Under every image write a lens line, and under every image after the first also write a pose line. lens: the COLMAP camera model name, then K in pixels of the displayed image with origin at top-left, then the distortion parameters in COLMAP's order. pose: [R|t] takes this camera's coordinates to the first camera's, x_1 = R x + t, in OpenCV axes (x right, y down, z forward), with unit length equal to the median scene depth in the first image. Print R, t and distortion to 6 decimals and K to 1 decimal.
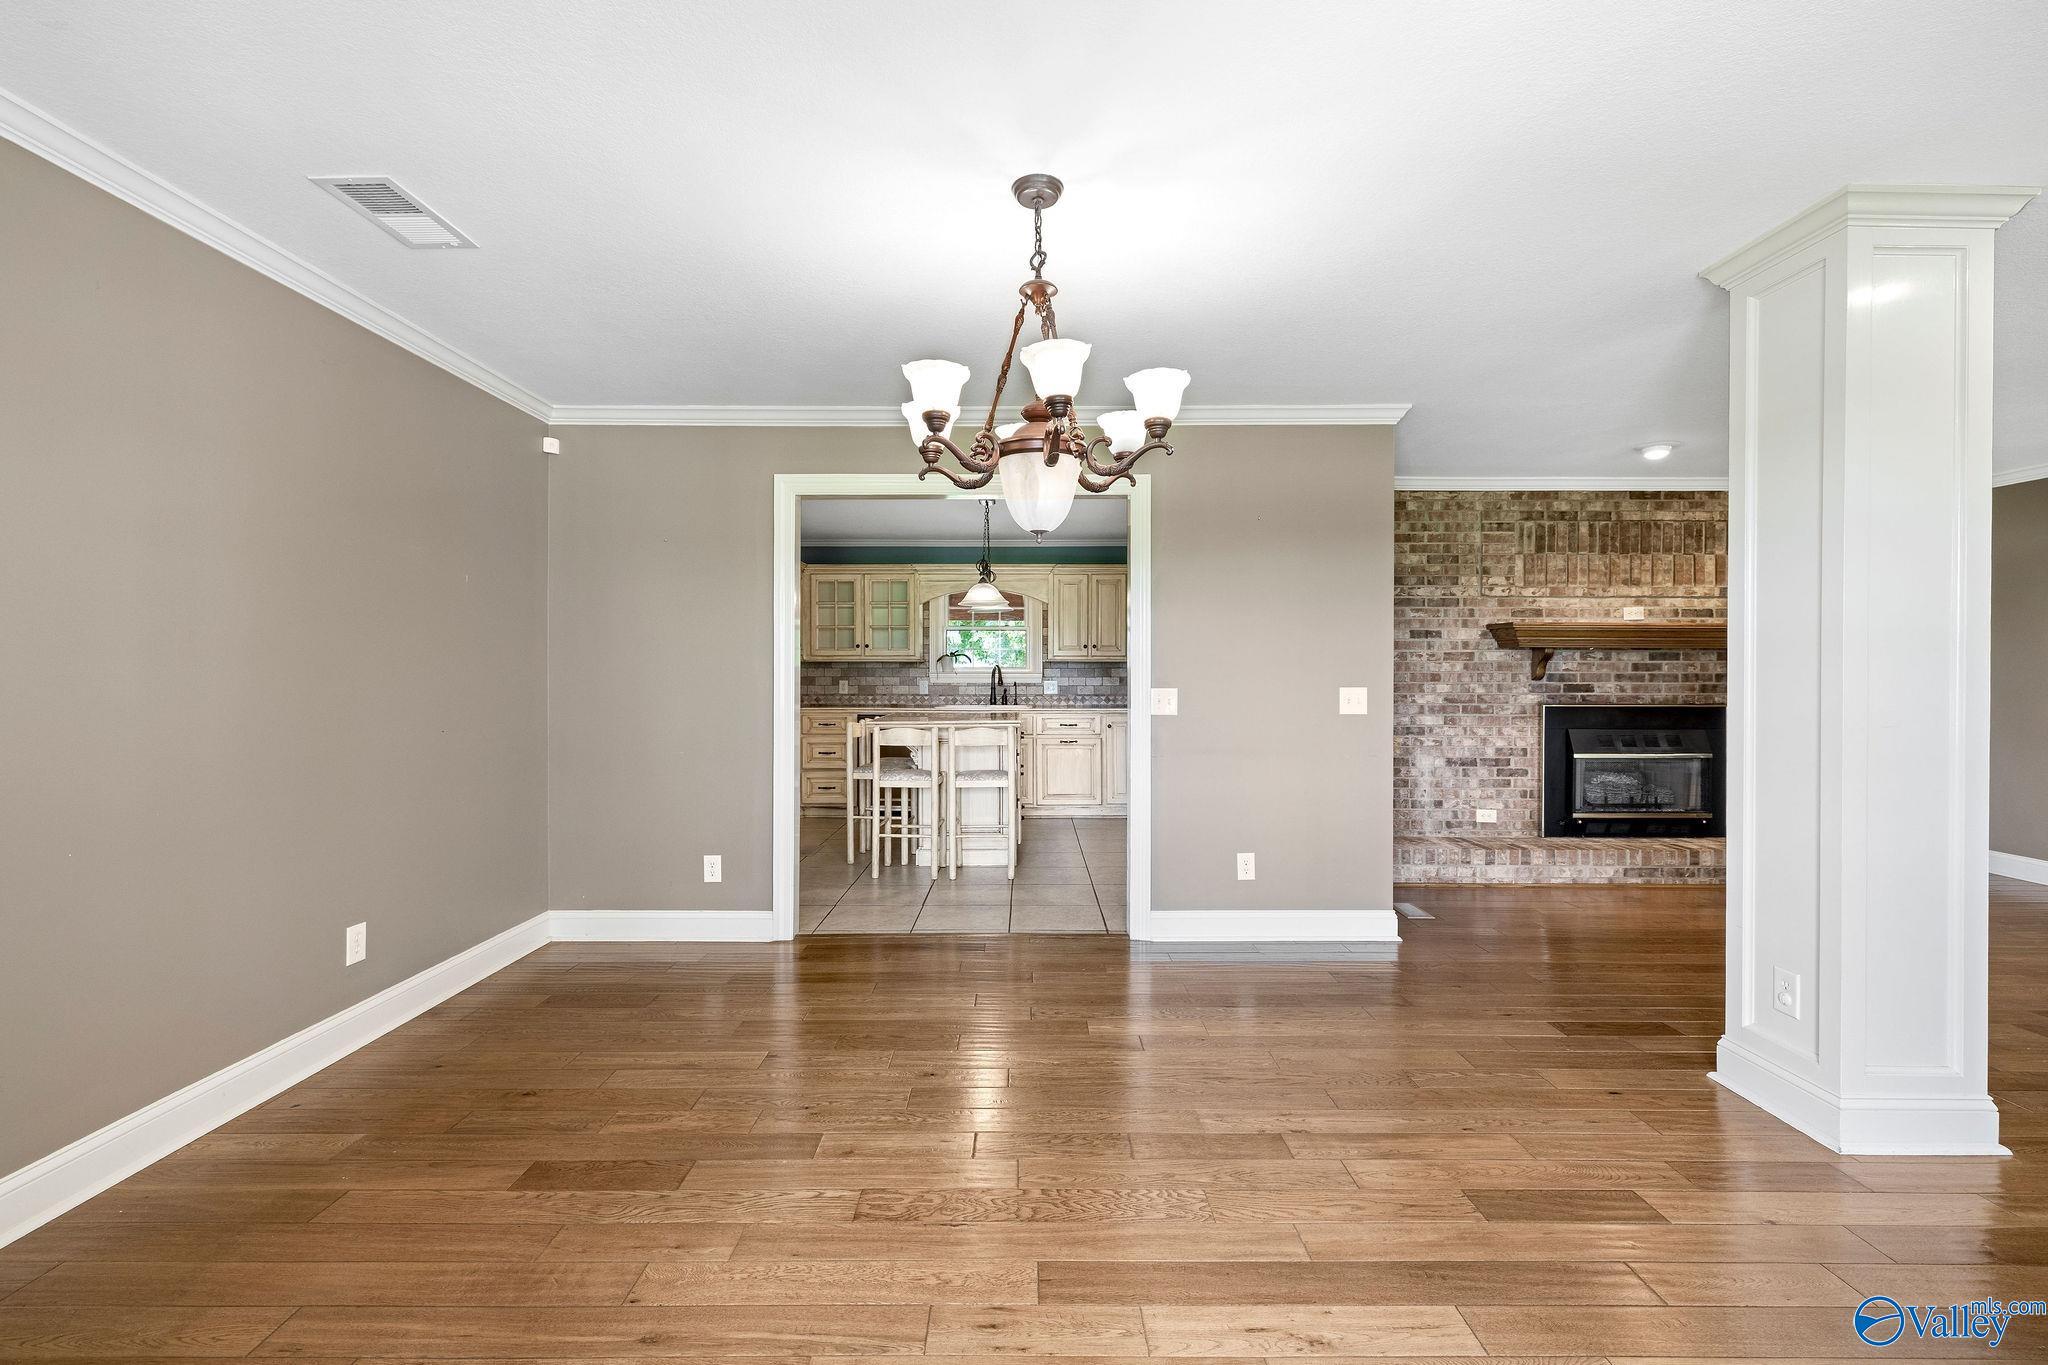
lens RADIAL K [[896.8, 0, 1022.0], [0, 896.8, 679.1], [0, 0, 1]] dist [0.000645, -0.000032]
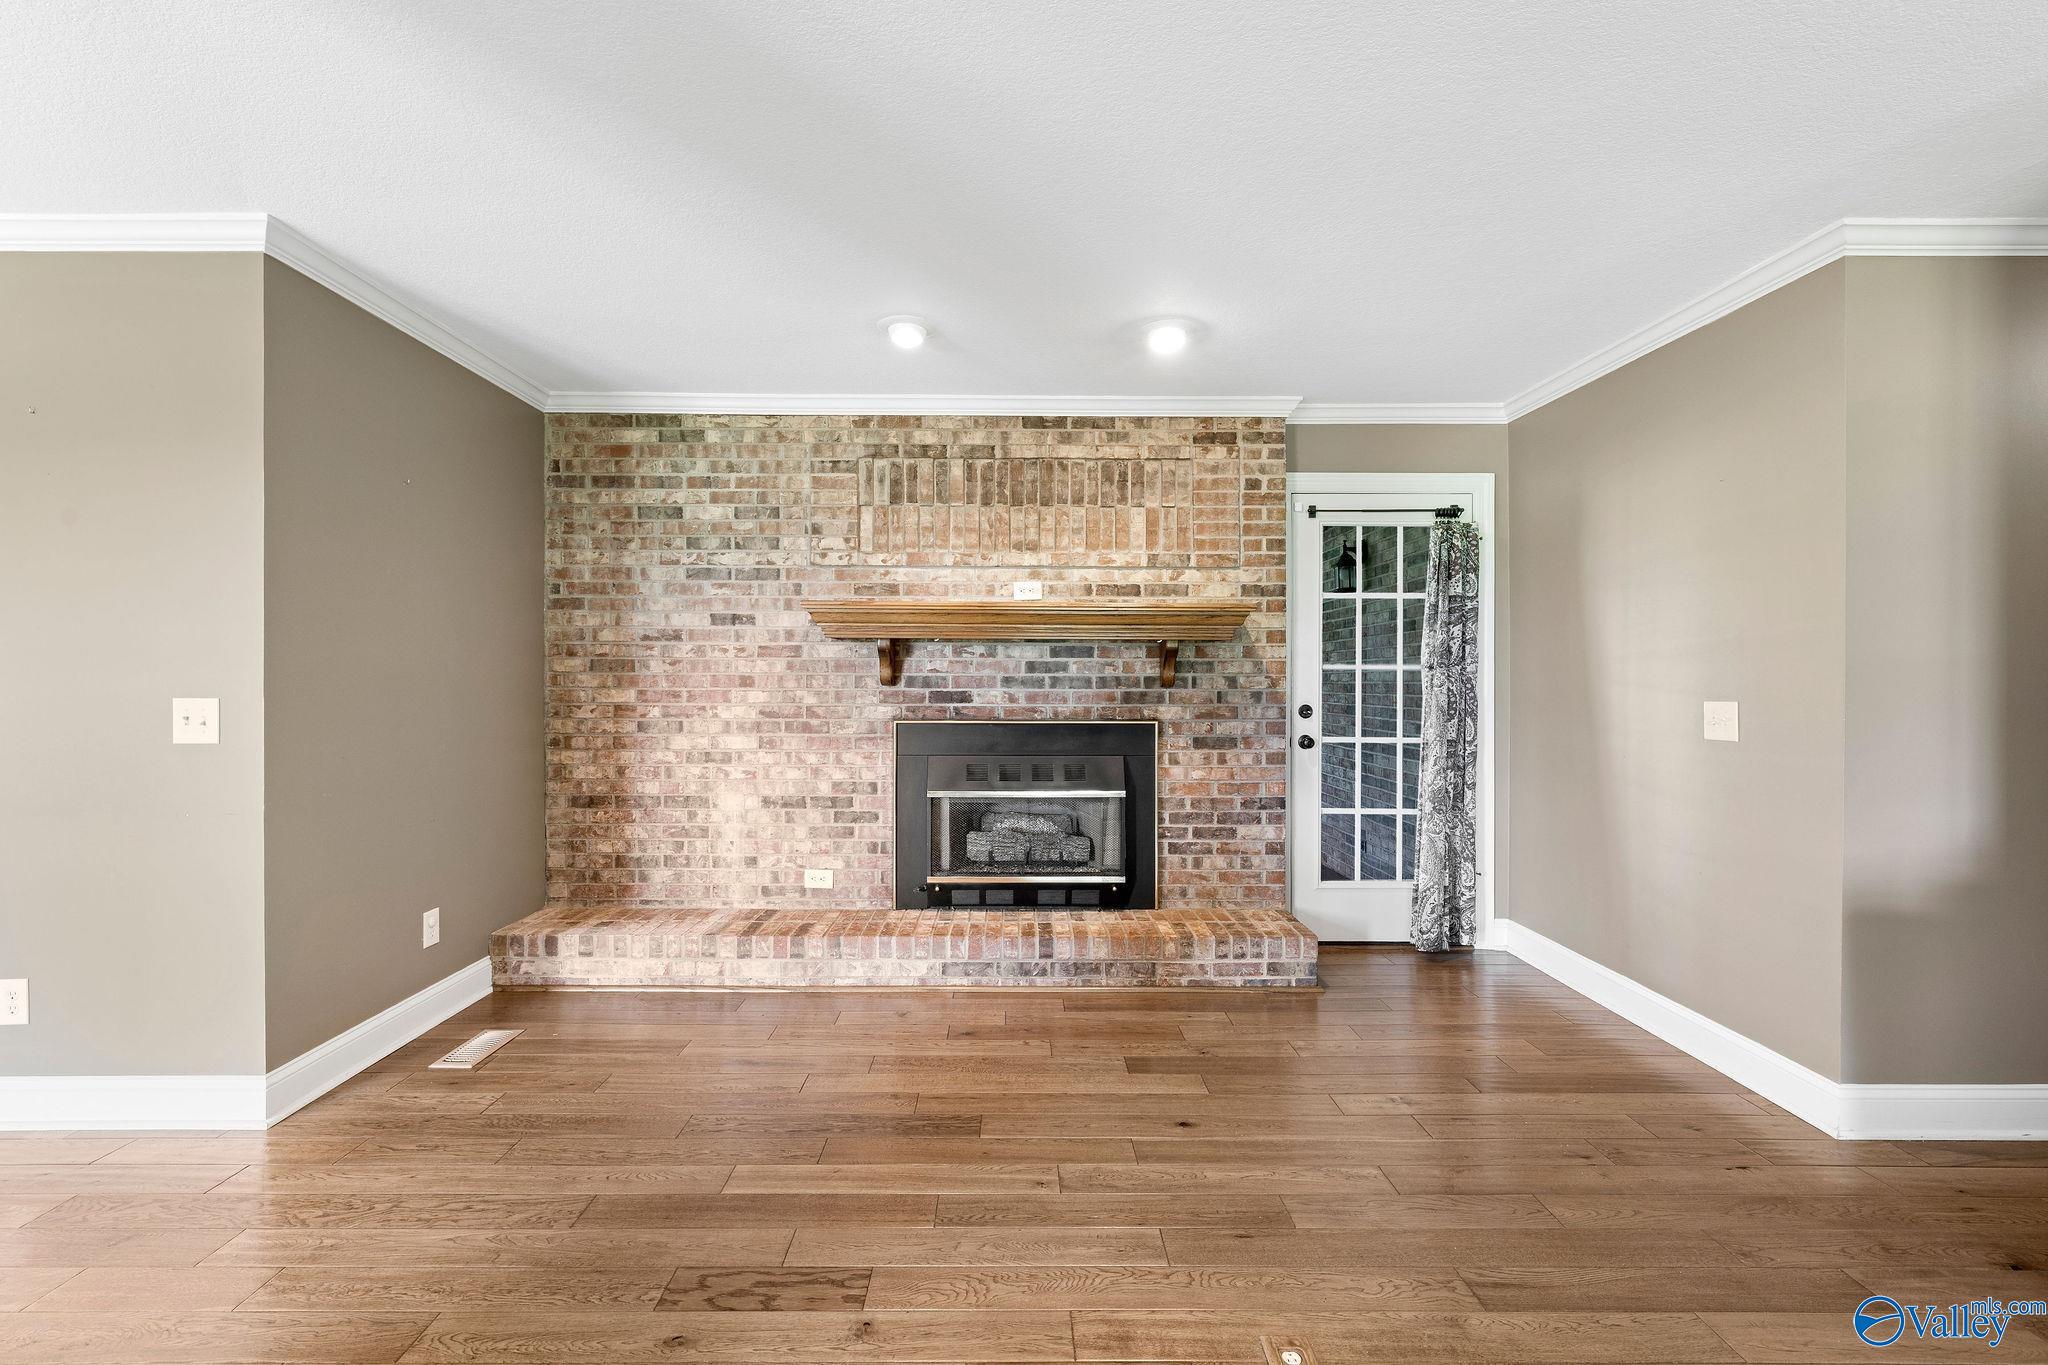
lens RADIAL K [[896.8, 0, 1023.3], [0, 896.8, 682.1], [0, 0, 1]] dist [0.000645, -0.000032]
pose [[0.999951, 0.001359, 0.009828, 0.670945], [-0.001365, 0.999999, 0.000548, -0.001930], [-0.009827, -0.000562, 0.999952, 0.297601]]
